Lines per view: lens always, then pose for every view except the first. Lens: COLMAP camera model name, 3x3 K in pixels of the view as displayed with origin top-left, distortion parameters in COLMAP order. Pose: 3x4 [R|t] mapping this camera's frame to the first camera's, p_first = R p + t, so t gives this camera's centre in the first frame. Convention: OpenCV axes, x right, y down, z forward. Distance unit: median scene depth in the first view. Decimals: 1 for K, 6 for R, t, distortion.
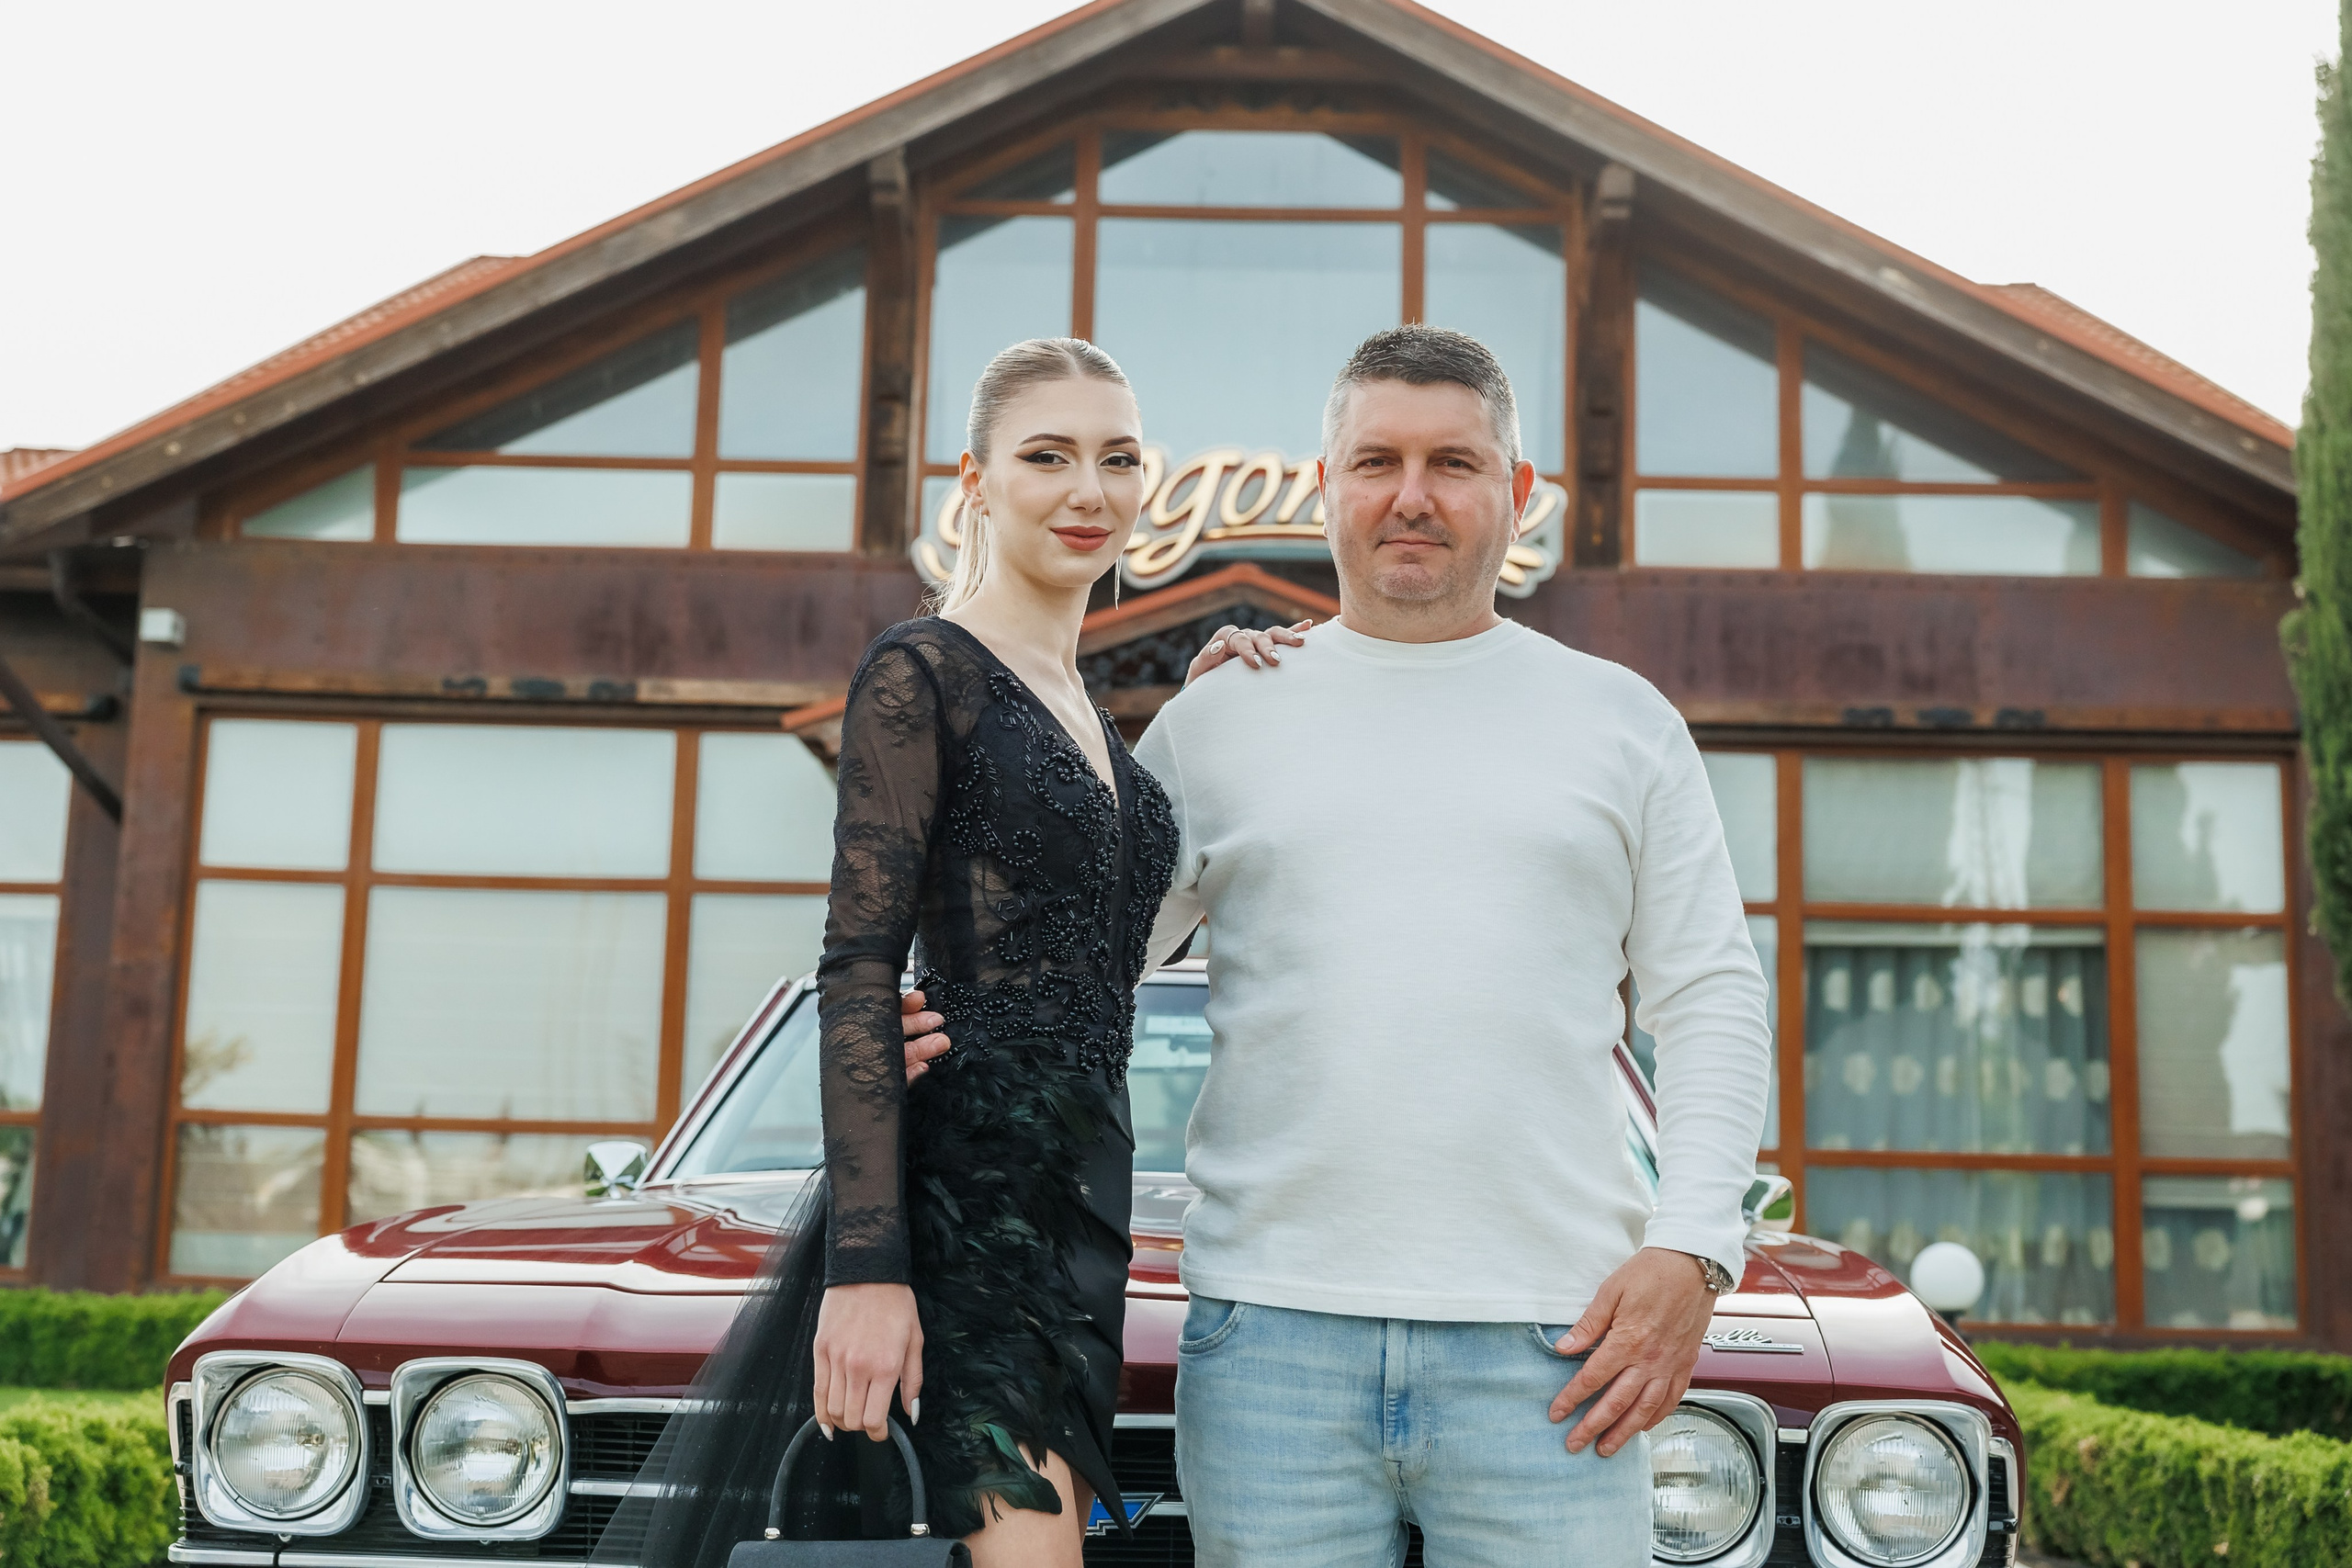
lens RADIAL K [[3110.0, 0, 1194.6], [0, 3110.0, 778.1], [0, 0, 1]] dist [0.004637, 0.000000]
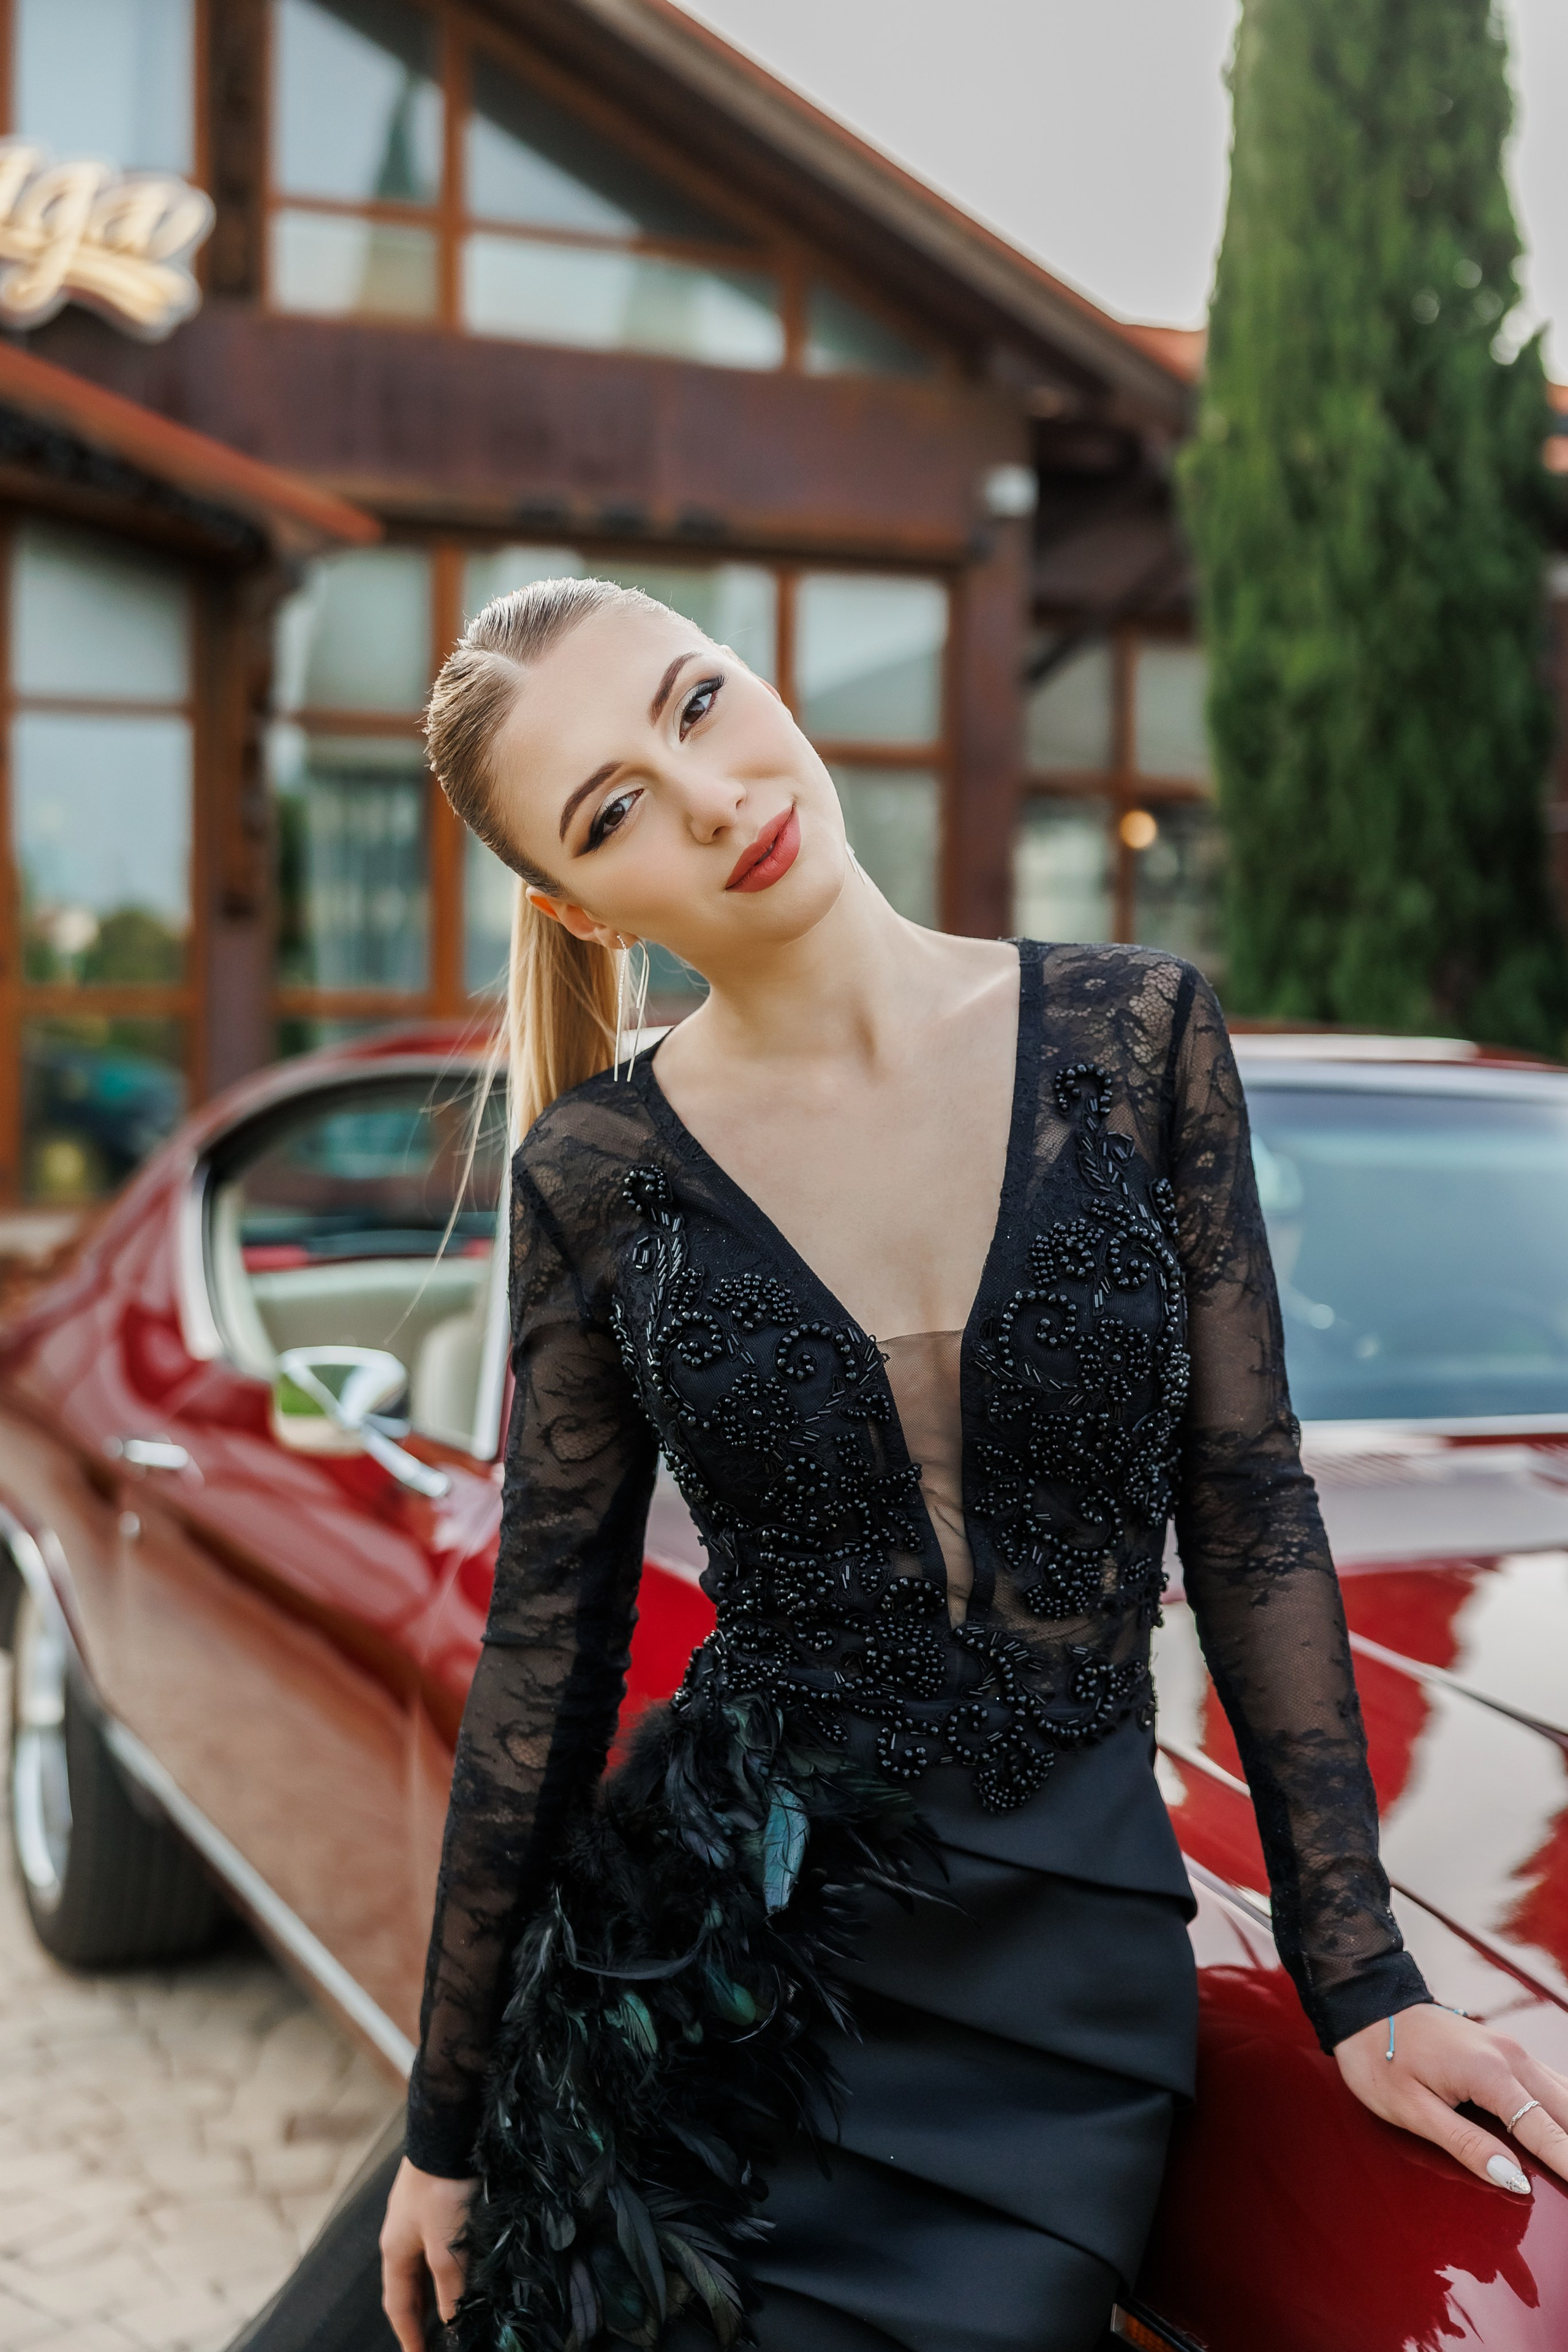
lens RADIAL K [[3178.3, 0, 860.3], [0, 3178.3, 1246.5], [0, 0, 1]] dist [-0.007584, 0.000000]
pose [[0.892803, -0.041730, 0.448510, -0.113429], [-0.060481, 0.975578, 0.211164, -0.011361], [-0.446368, -0.215655, 0.868475, 0.134482]]
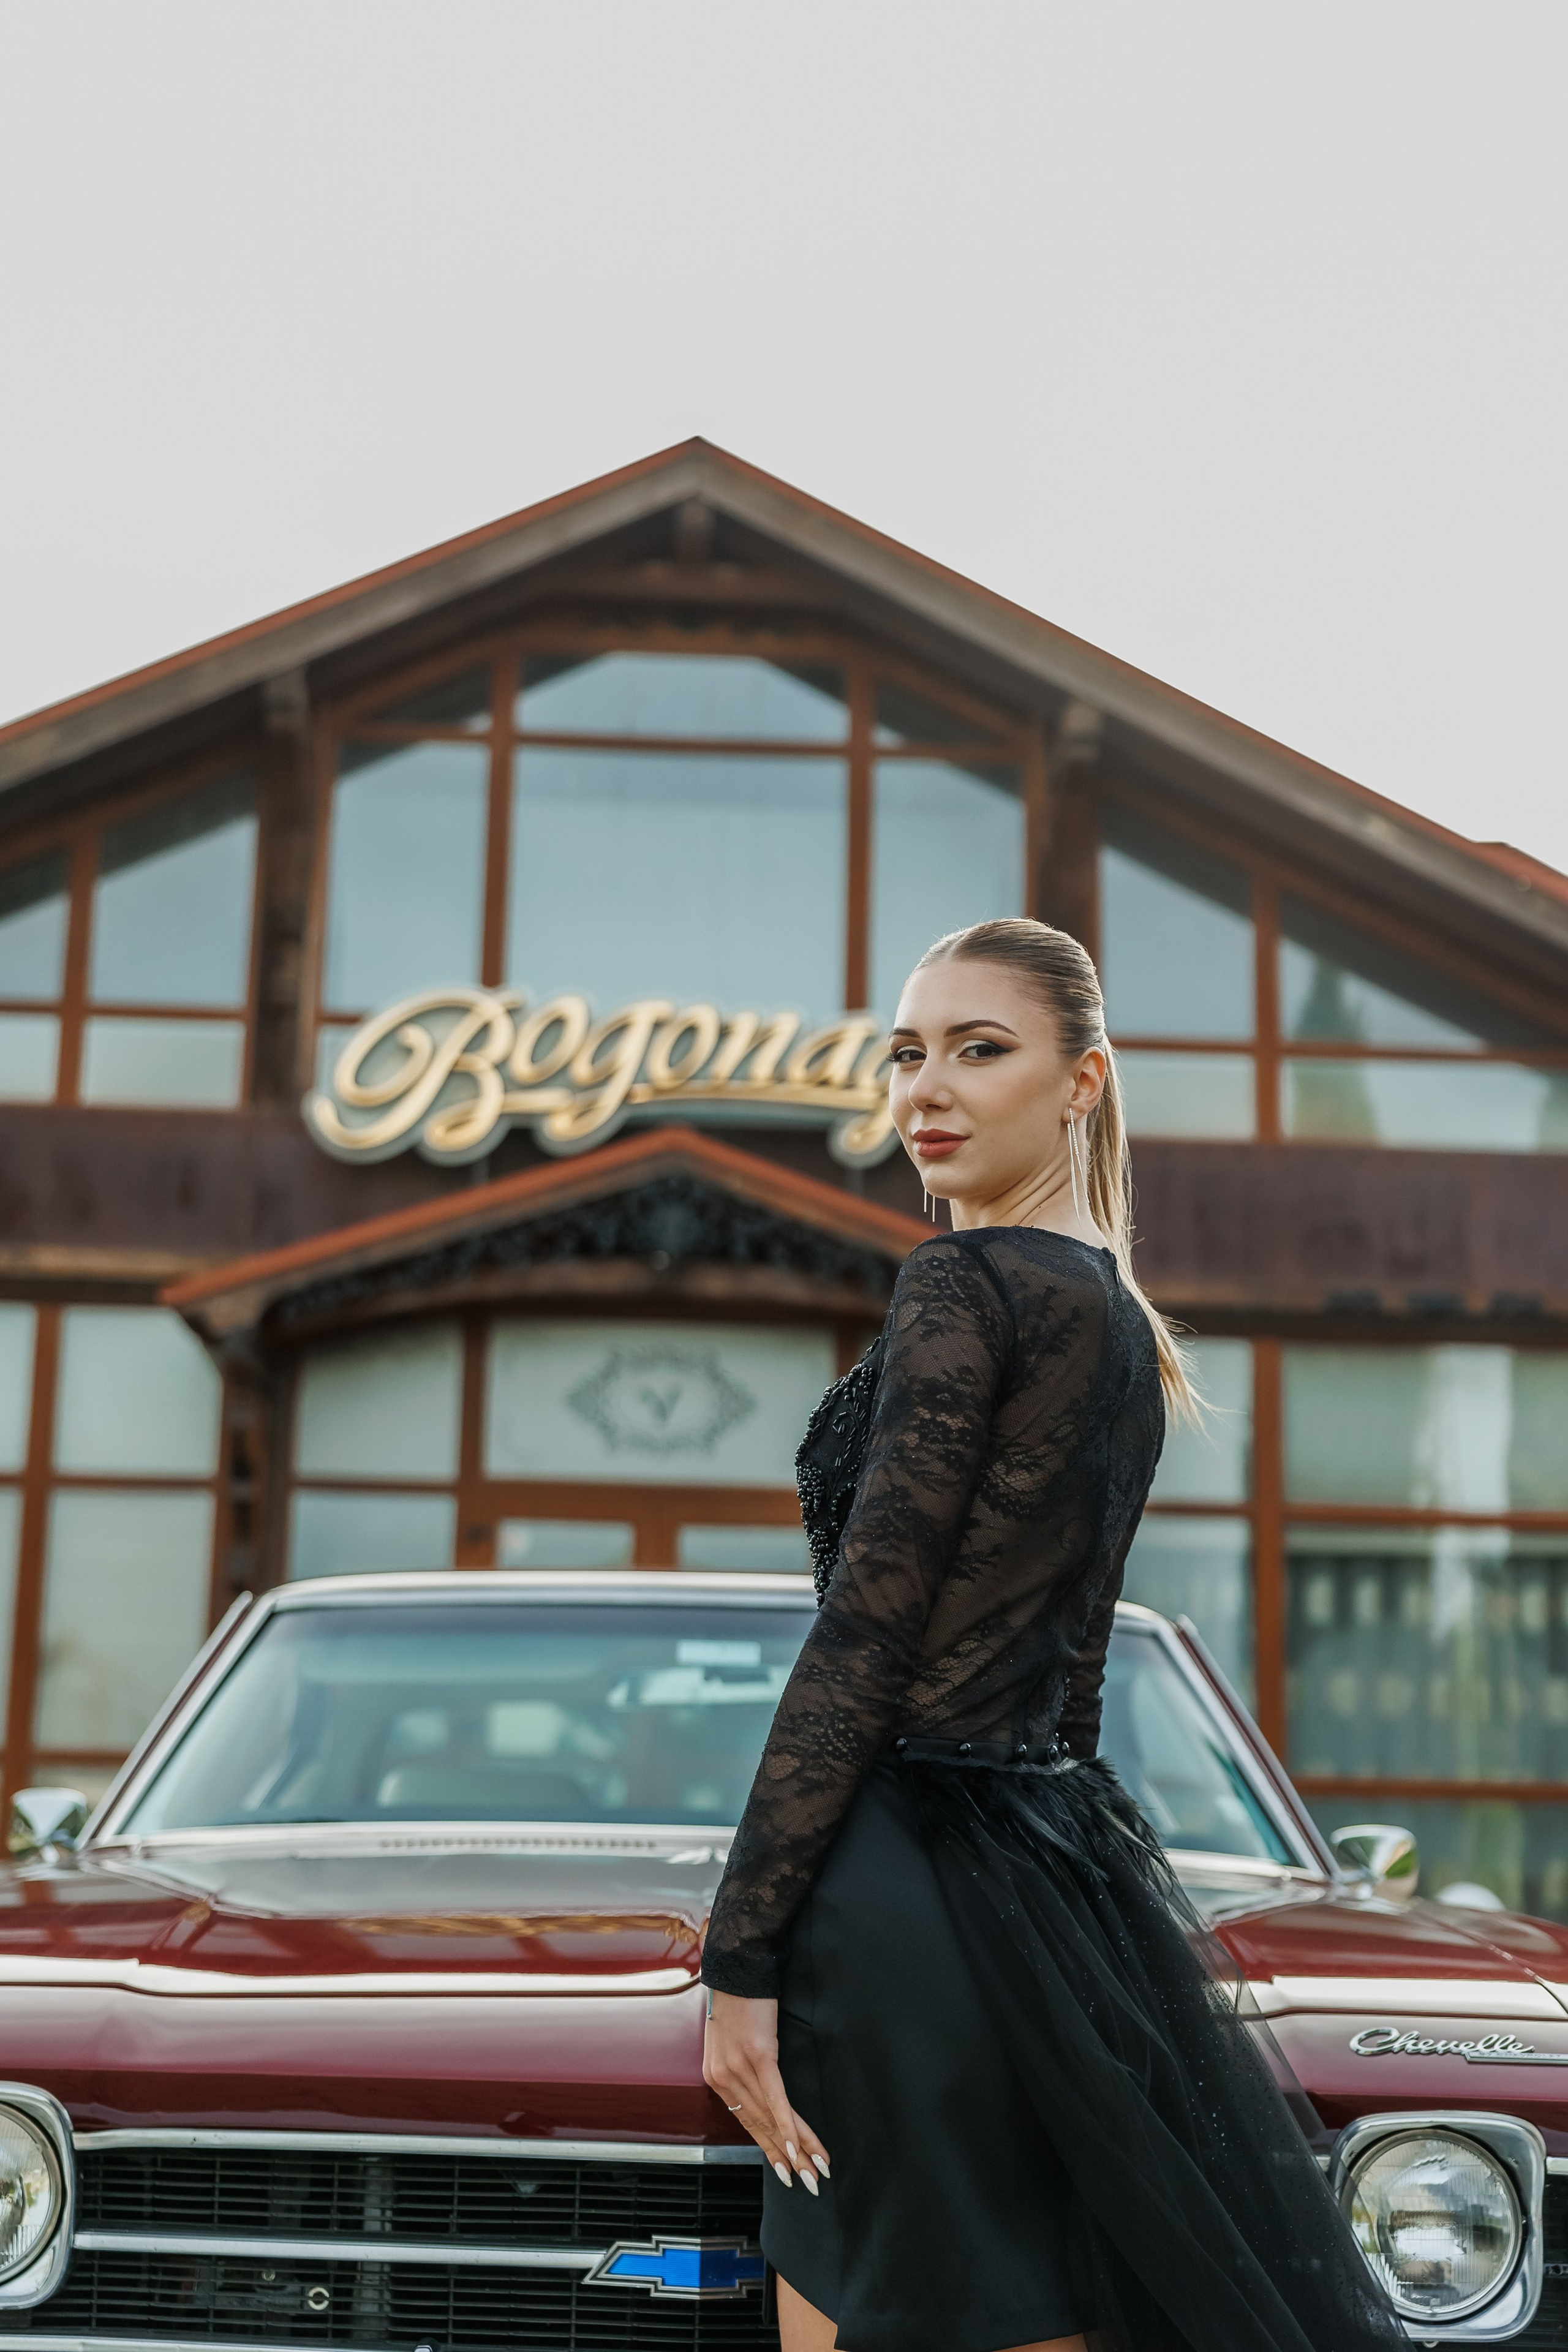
lens RADIAL K [[3373.5, 0, 800.6], [0, 3373.5, 1184.3], [0, 0, 1]] dist [-0.007883, 0.000000]
pose [[0.997604, 0.011198, 0.068276, -0.014191], [-0.007590, 0.998572, -0.052882, -0.000527], [-0.068770, 0.052237, 0.996264, 0.017899]]
